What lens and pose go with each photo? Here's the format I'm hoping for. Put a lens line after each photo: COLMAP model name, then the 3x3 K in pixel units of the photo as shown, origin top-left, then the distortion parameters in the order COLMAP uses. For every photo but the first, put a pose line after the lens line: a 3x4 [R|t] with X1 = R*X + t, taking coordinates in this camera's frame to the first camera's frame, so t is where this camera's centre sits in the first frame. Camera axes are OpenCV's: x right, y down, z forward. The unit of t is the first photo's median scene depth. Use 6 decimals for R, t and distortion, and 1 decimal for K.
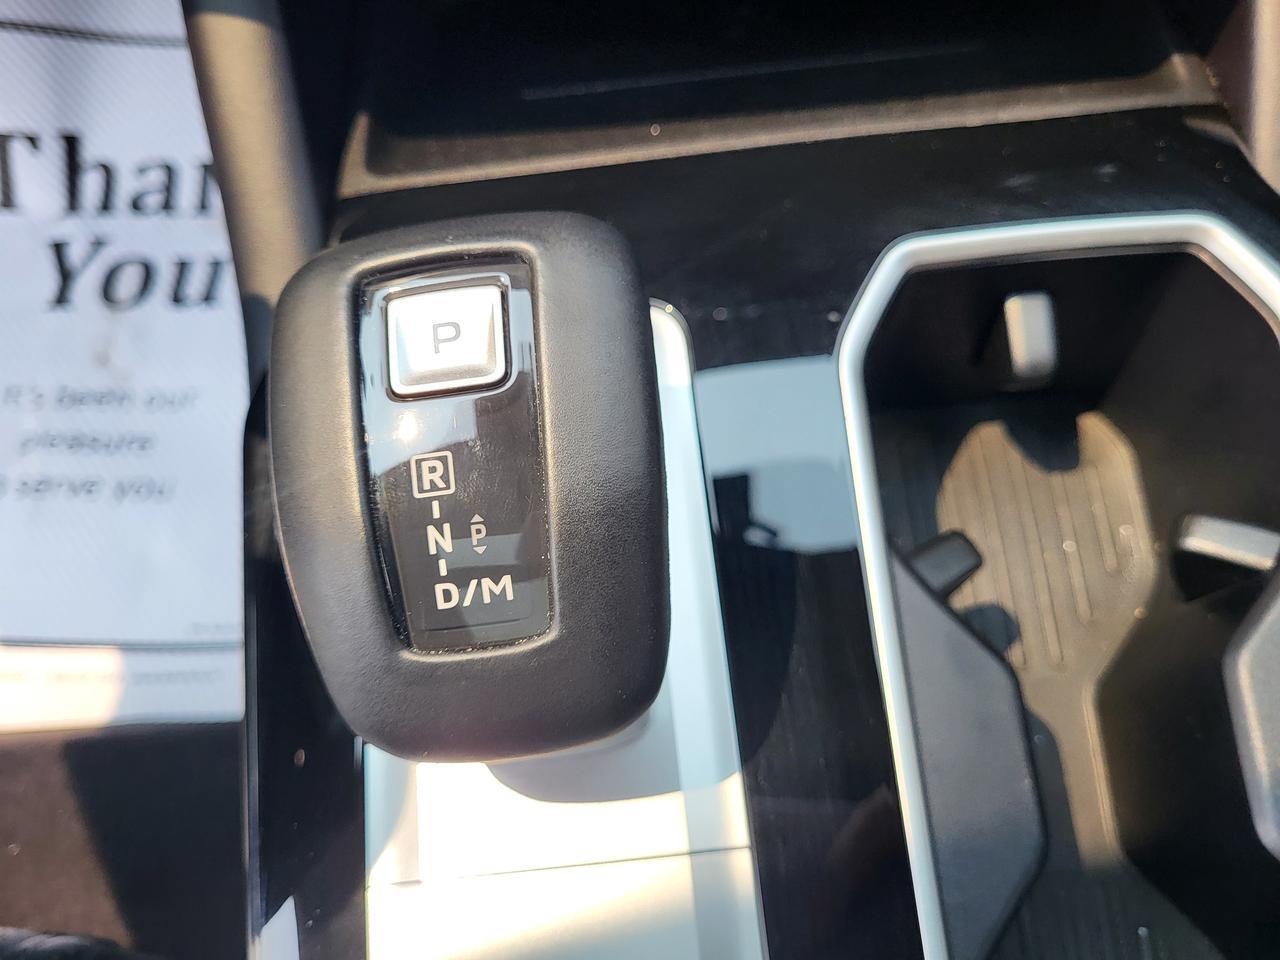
lens RADIAL K [[971.9, 0, 640.0], [0, 971.9, 480.0], [0, 0, 1]] dist [-0.000379, -0.036970]
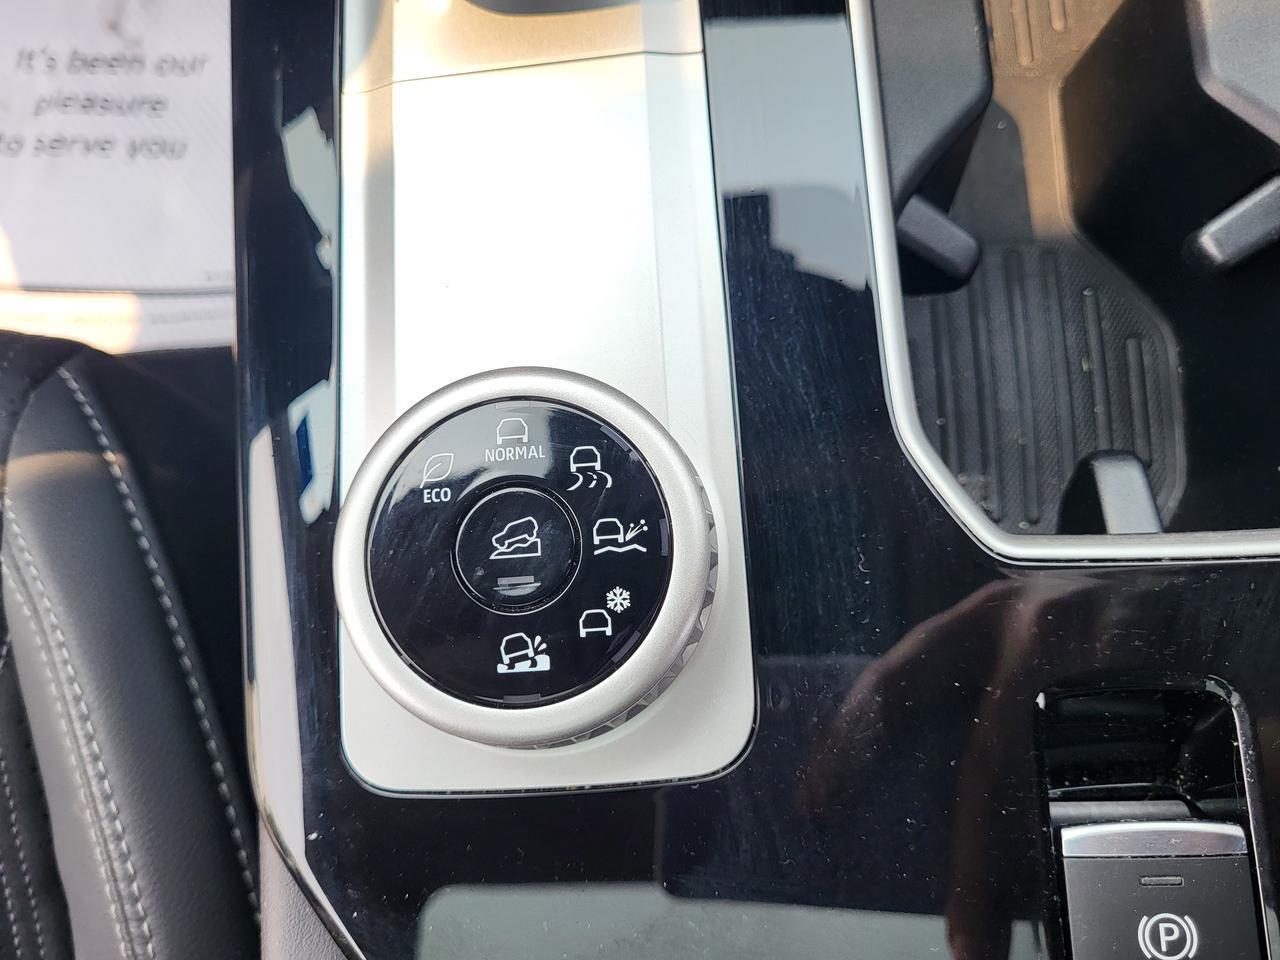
lens RADIAL K [[971.9, 0, 640.0], [0, 971.9, 480.0], [0, 0, 1]] dist [-0.000379, -0.036970]
pose [[0.999074, 0.030972, -0.029881, 0.030629], [-0.026737, 0.990761, 0.132960, 0.200634], [0.033723, -0.132038, 0.990671, -0.023398]]
